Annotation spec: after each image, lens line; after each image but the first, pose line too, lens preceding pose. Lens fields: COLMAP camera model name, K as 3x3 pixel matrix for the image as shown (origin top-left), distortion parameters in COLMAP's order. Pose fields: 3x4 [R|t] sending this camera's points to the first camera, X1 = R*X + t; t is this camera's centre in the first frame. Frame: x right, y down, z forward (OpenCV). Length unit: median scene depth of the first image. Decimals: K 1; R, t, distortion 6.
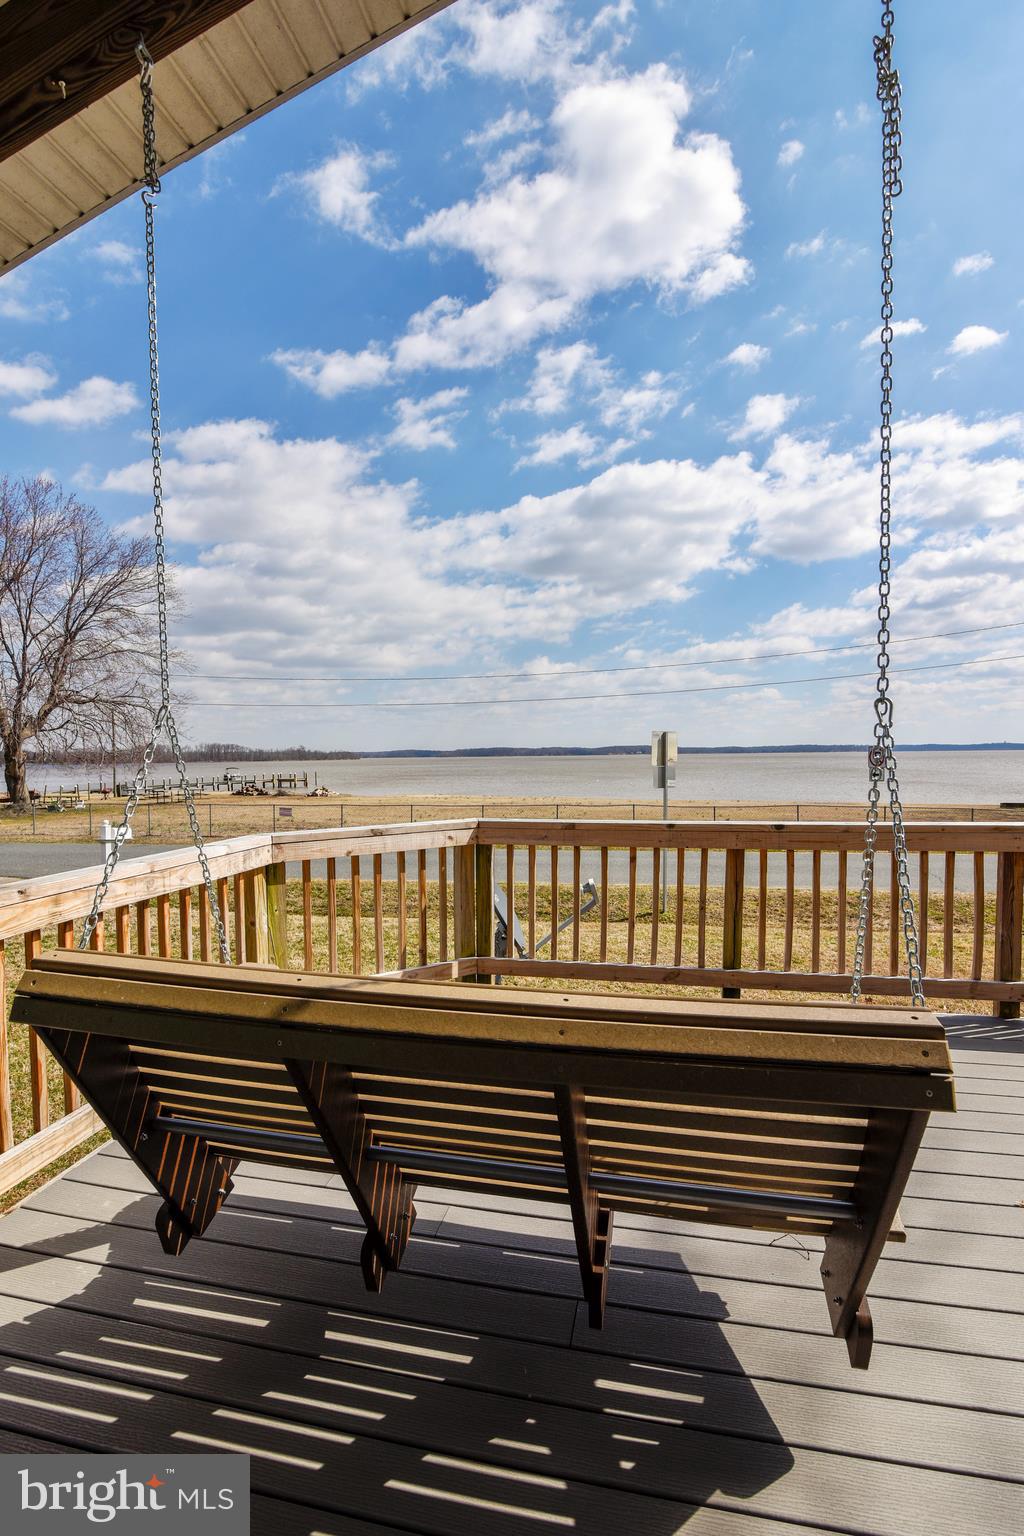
lens RADIAL K [[698.8, 0, 517.7], [0, 698.8, 780.8], [0, 0, 1]] dist [-0.022096, 0.000466]
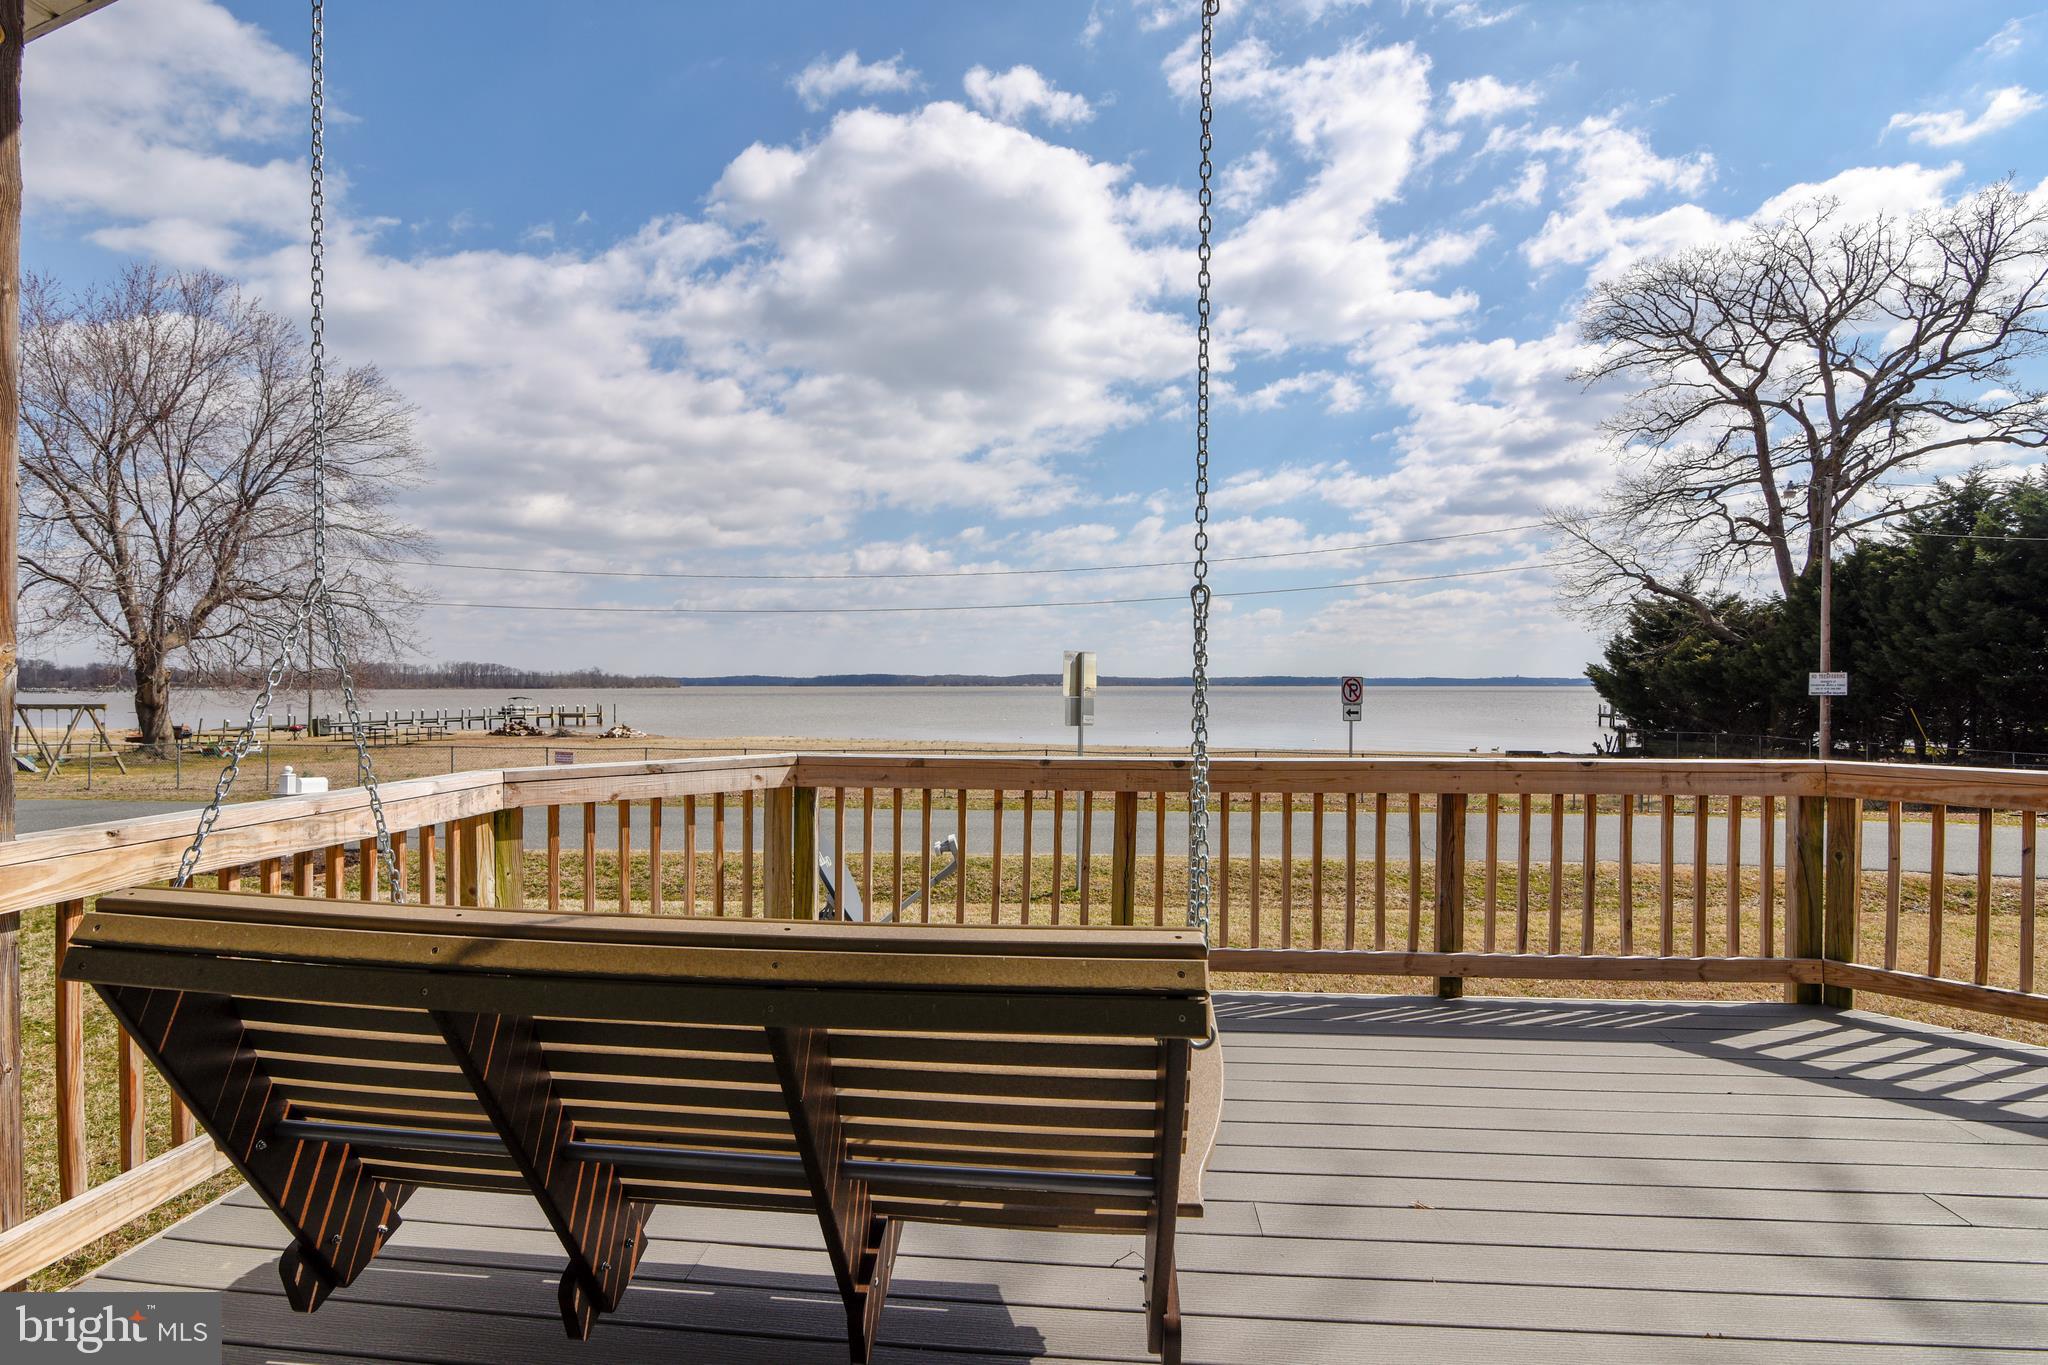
lens RADIAL K [[942.4, 0, 1016.1], [0, 942.4, 692.1], [0, 0, 1]] dist [-0.020348, 0.000305]
pose [[0.992774, 0.012005, 0.119400, 0.047634], [-0.008404, 0.999496, -0.030612, 0.014941], [-0.119707, 0.029387, 0.992374, -0.036440]]
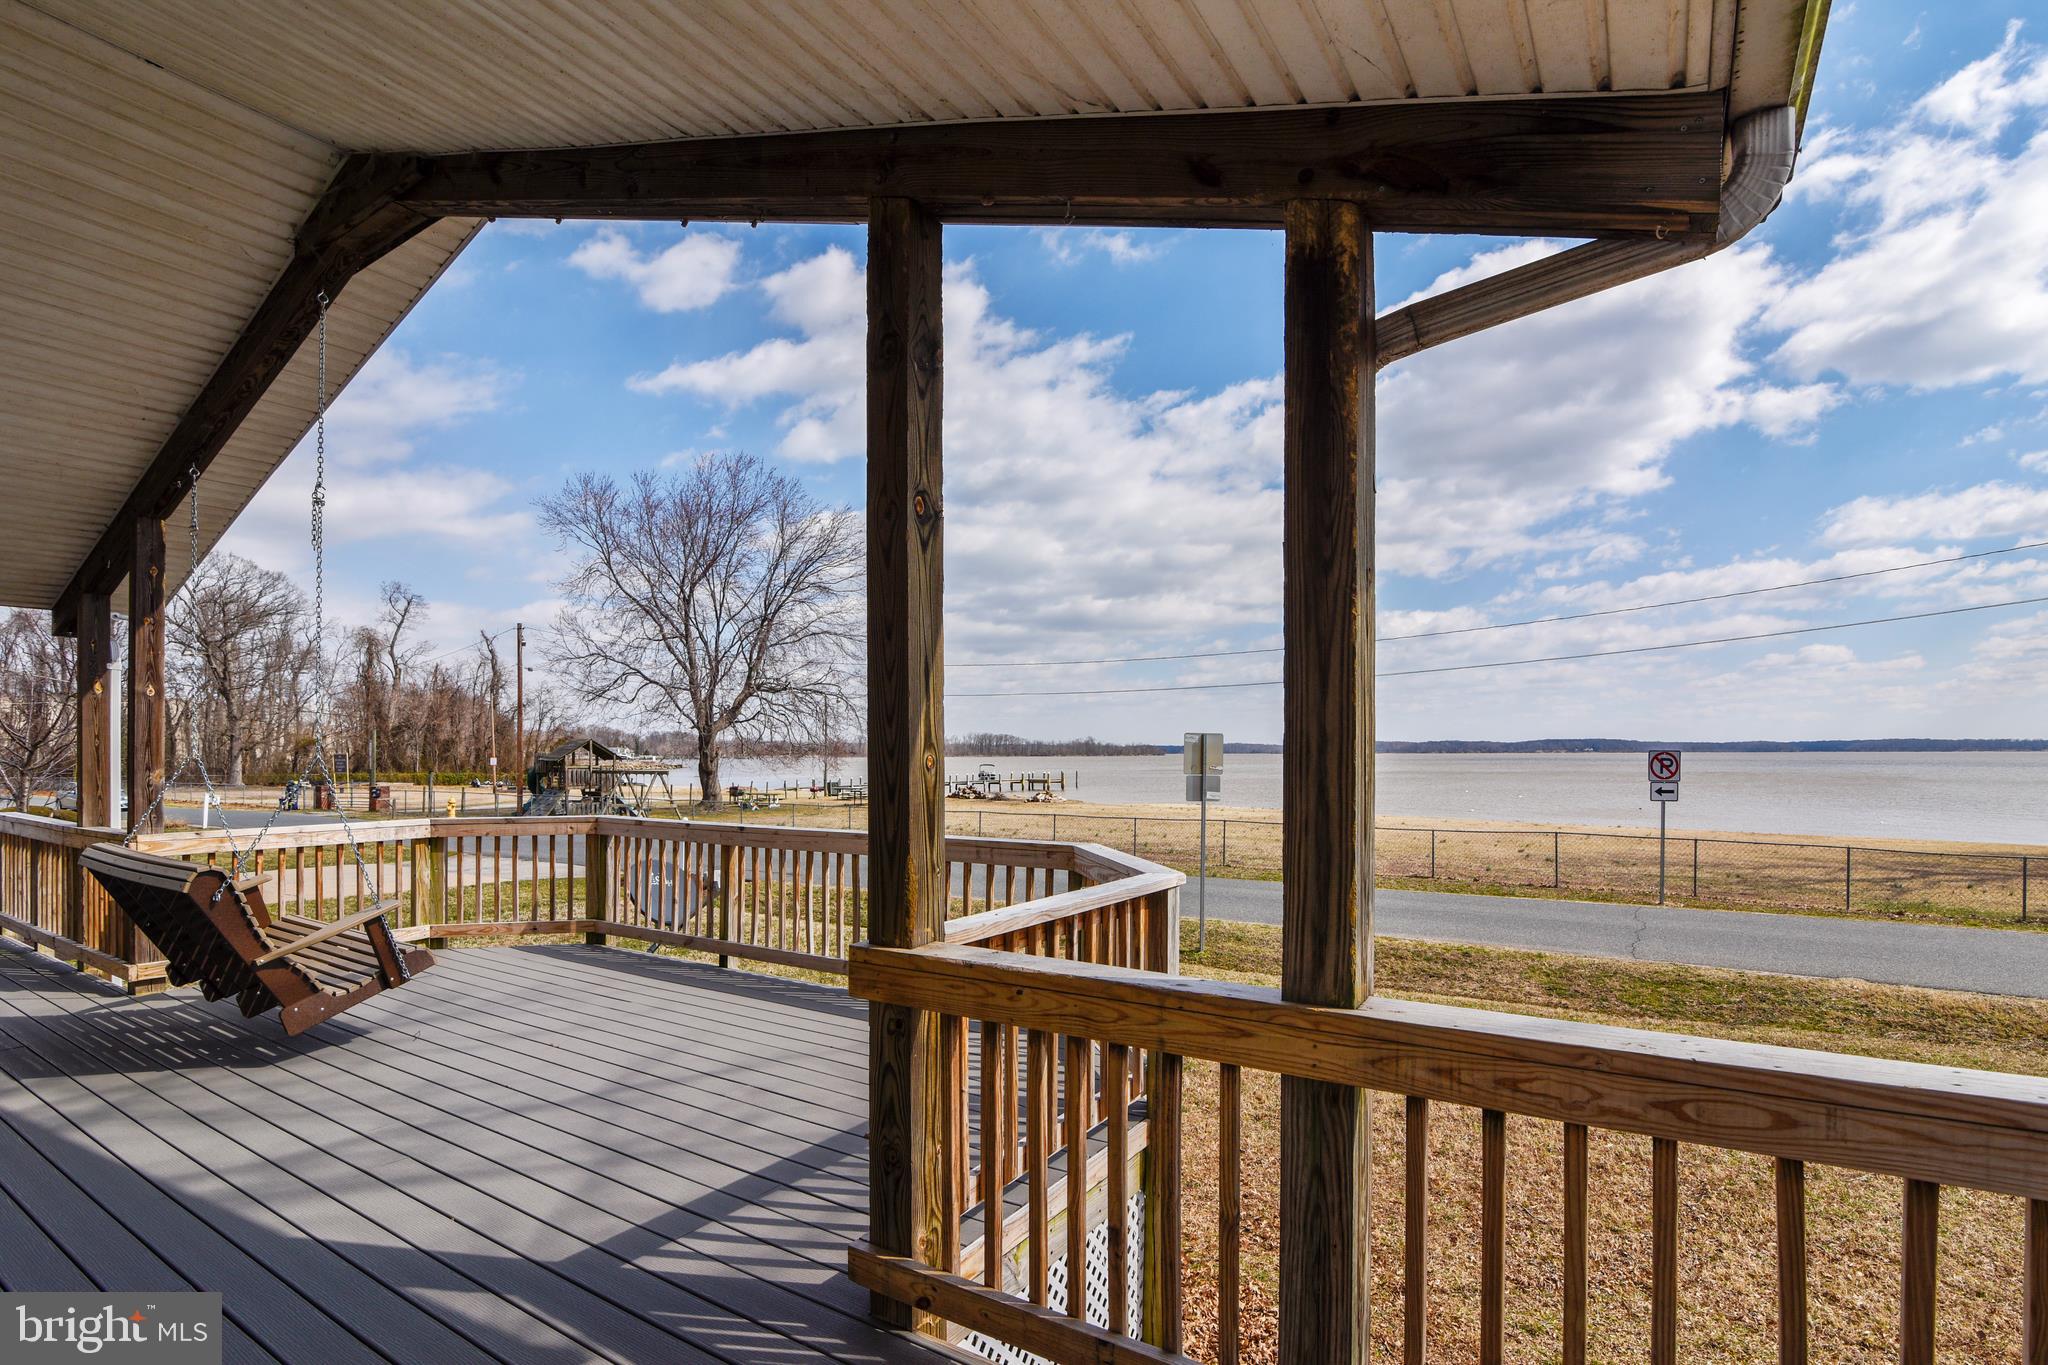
lens RADIAL K [[975.9, 0, 1024.3], [0, 975.9, 730.9], [0, 0, 1]] dist [-0.001663, -0.000051]
pose [[0.917905, 0.001086, -0.396799, 1.358692], [-0.022948, 0.998468, -0.050354, -0.024671], [0.396136, 0.055326, 0.916523, -0.351164]]
